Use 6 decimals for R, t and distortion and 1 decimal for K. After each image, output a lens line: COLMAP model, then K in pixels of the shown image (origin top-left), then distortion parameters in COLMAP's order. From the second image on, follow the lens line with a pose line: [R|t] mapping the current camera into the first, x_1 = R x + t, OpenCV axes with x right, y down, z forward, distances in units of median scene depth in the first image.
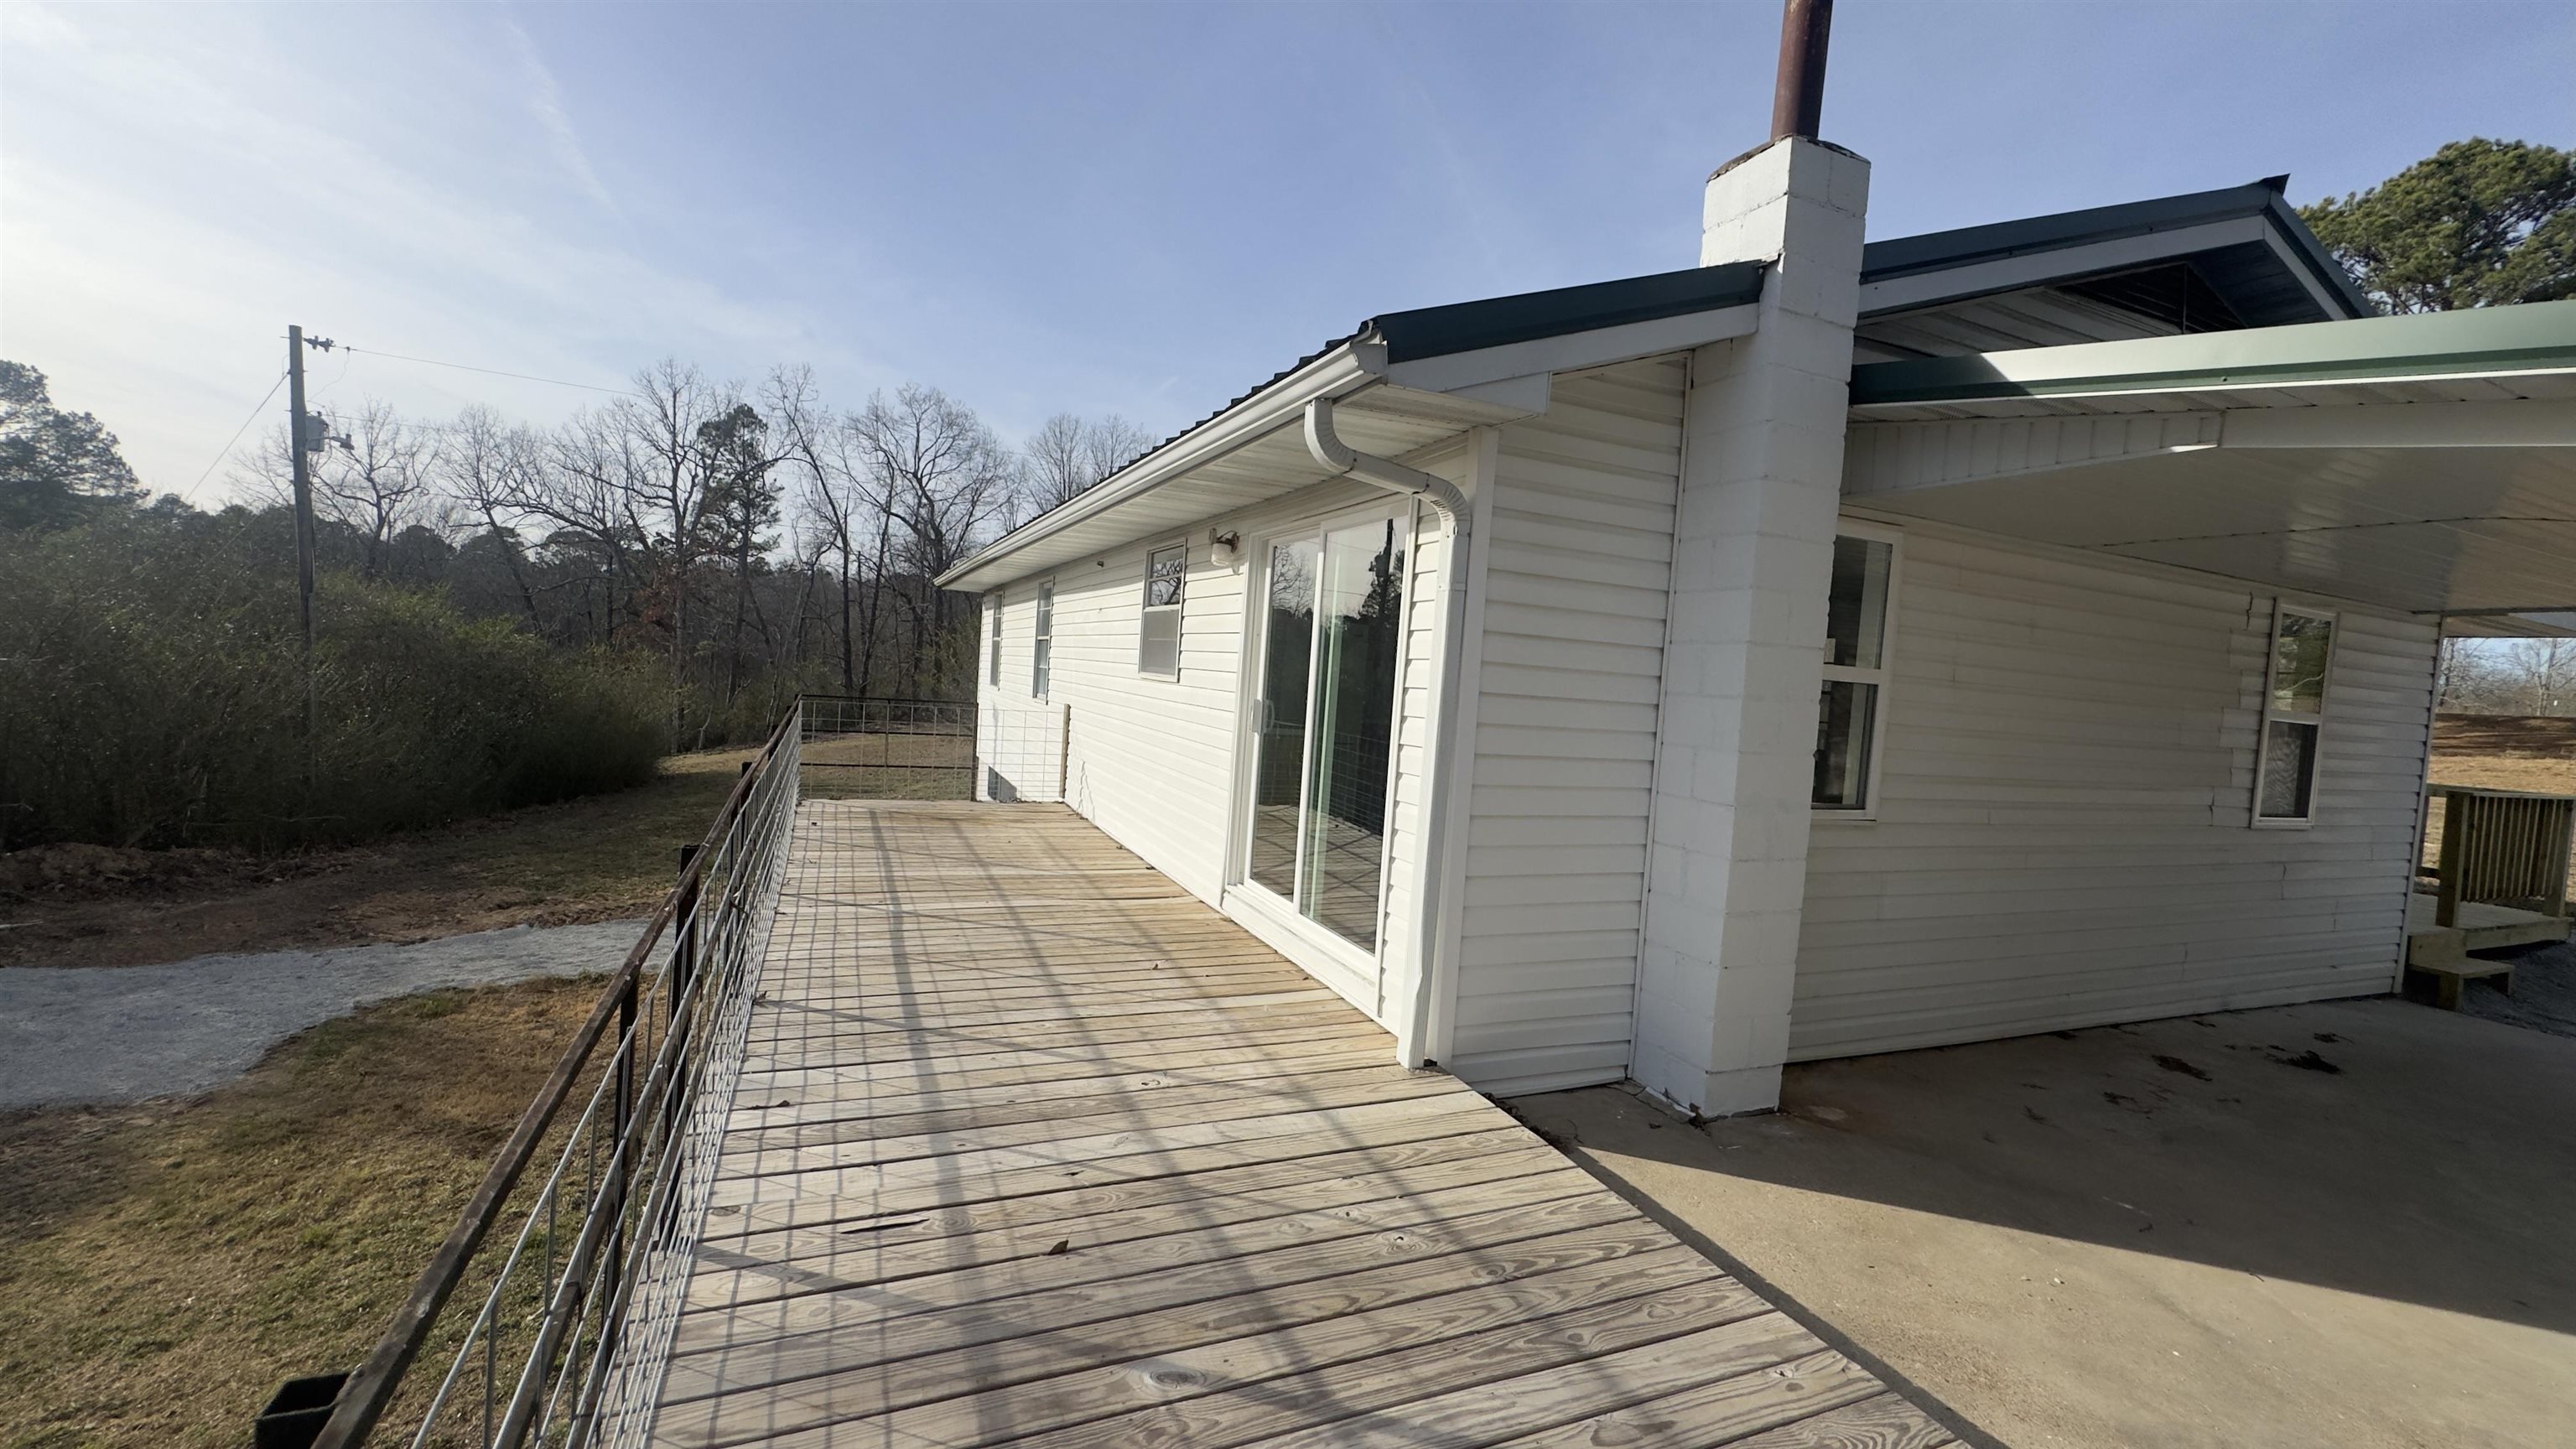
lens RADIAL K [[1044.0, 0, 1293.6], [0, 1044.0, 714.7], [0, 0, 1]] dist [-0.003049, -0.000066]
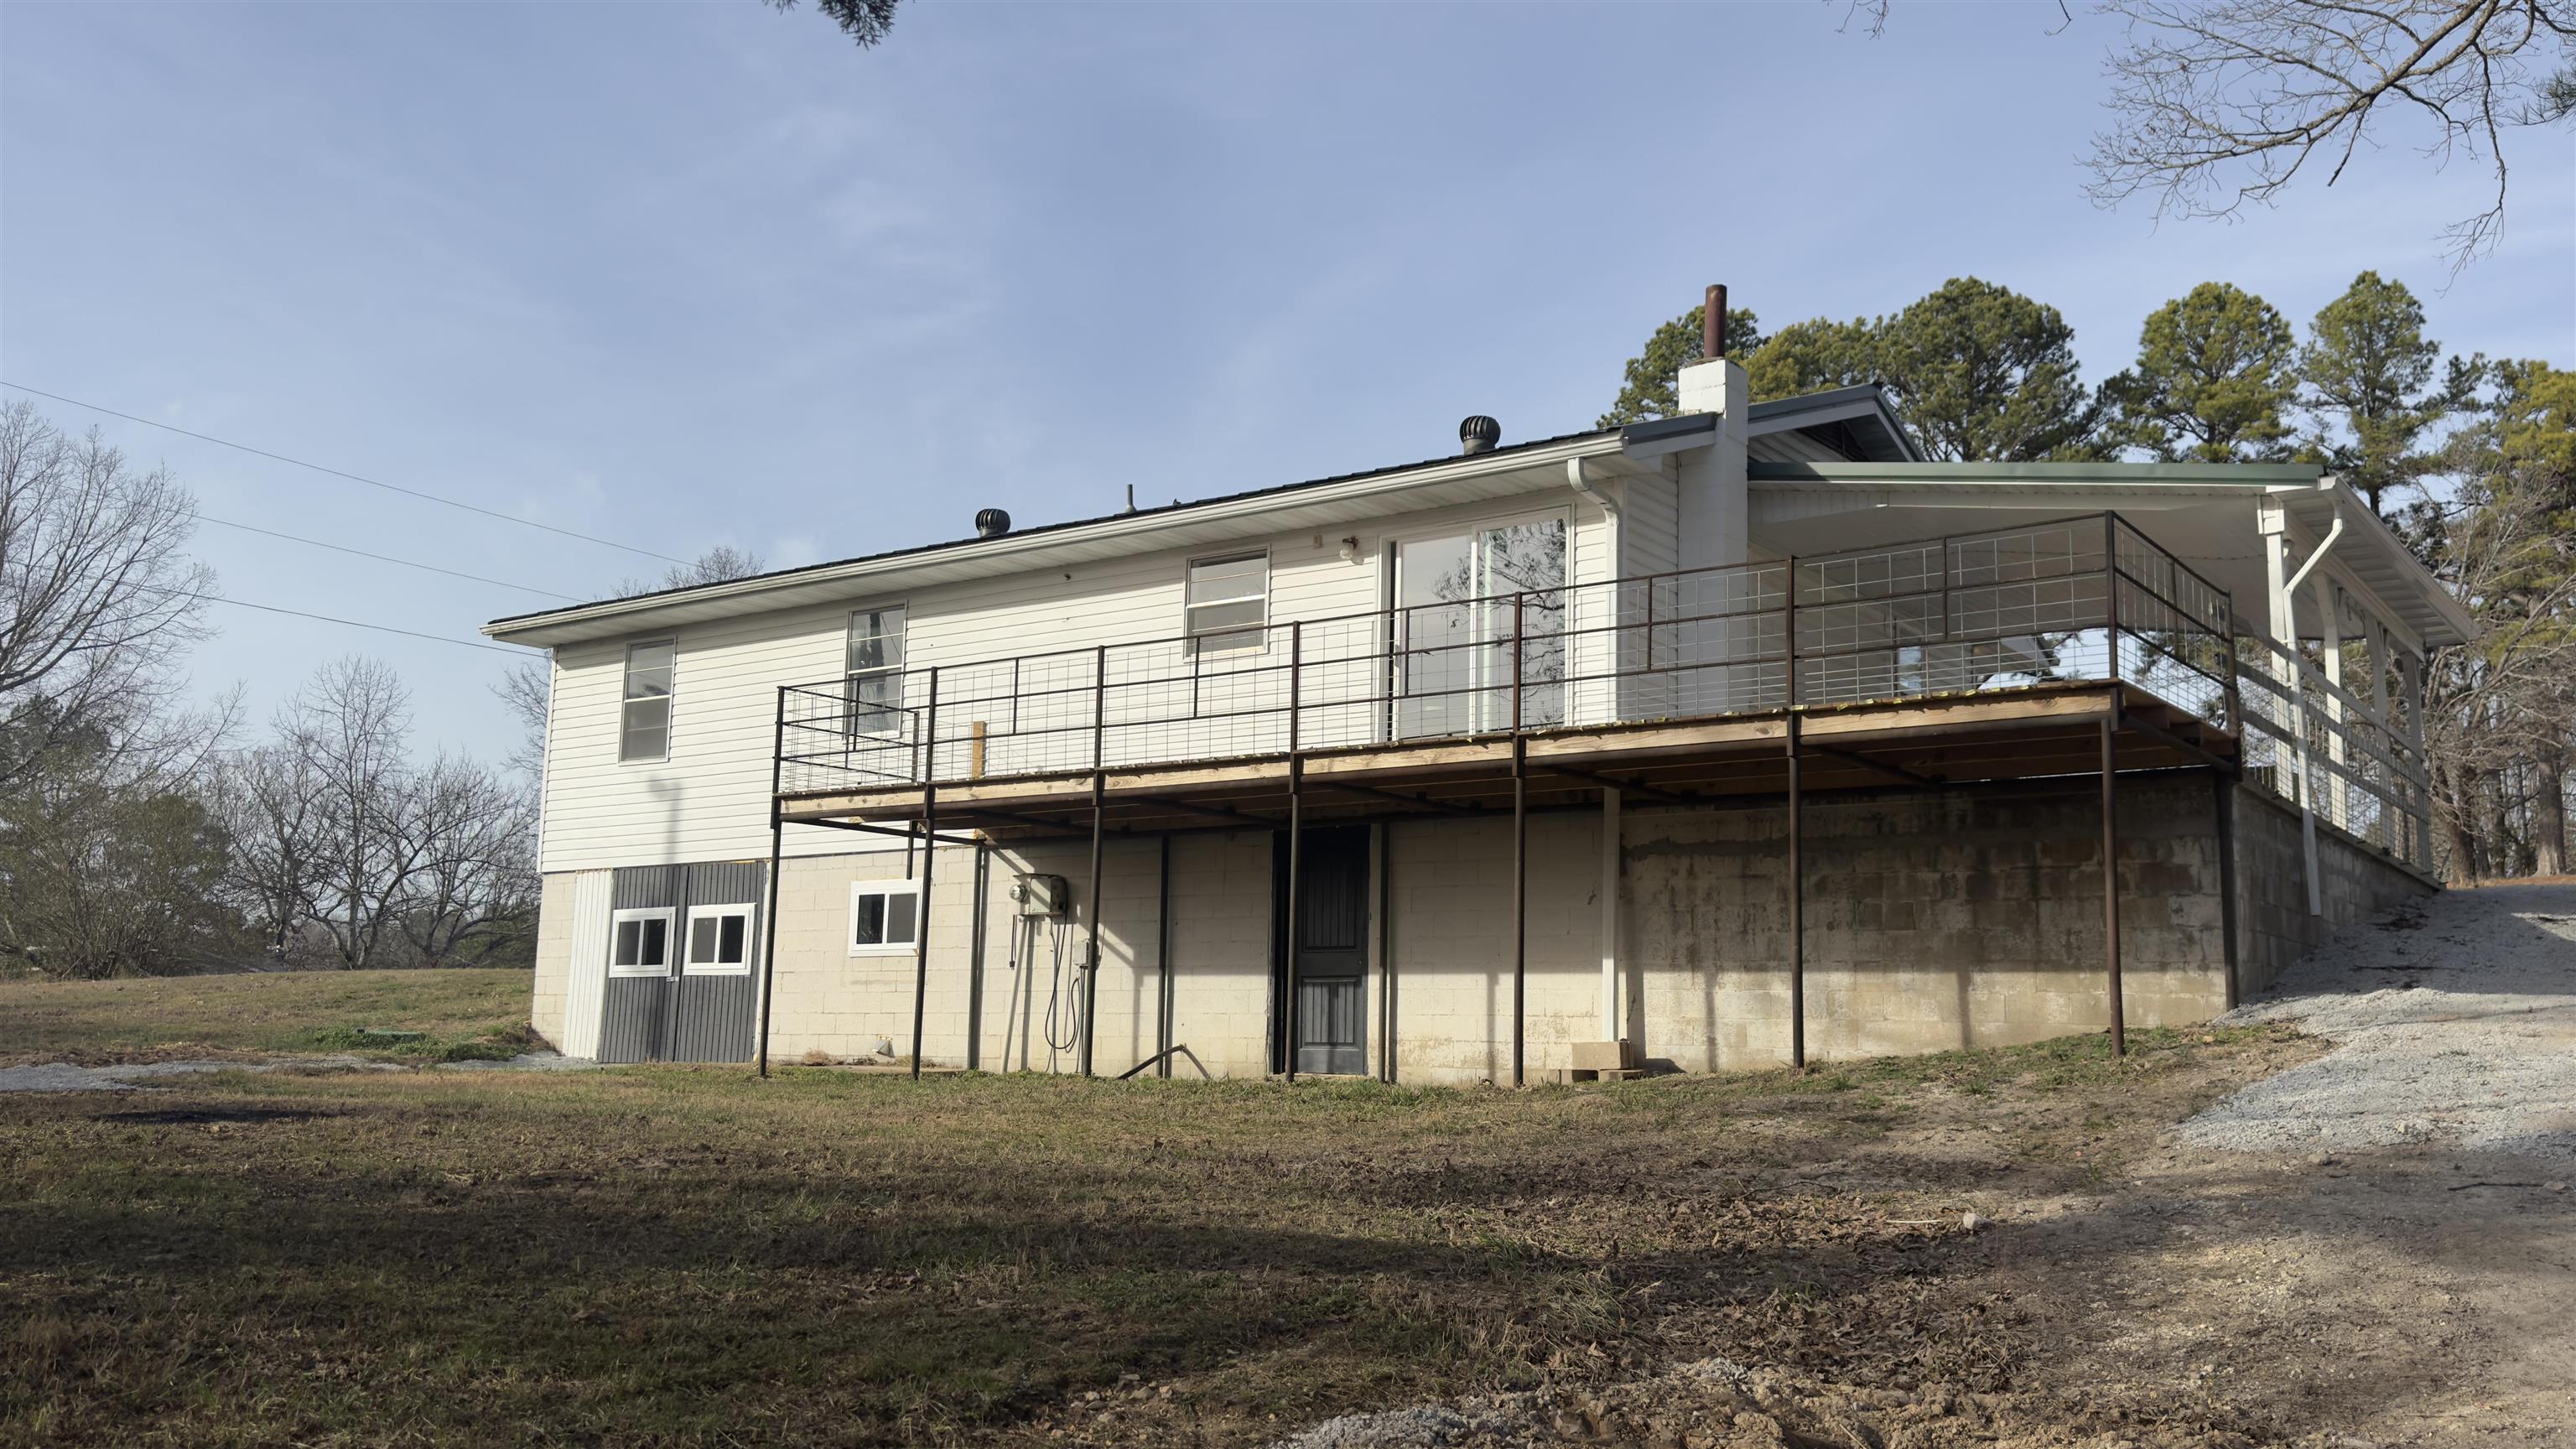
lens RADIAL K [[2163.2, 0, 1288.0], [0, 2163.2, 726.9], [0, 0, 1]] dist [0.014597, 0.001229]
pose [[0.873515, 0.027745, 0.486006, -0.381530], [0.054991, 0.986360, -0.155146, 0.130894], [-0.483681, 0.162248, 0.860074, -0.356020]]
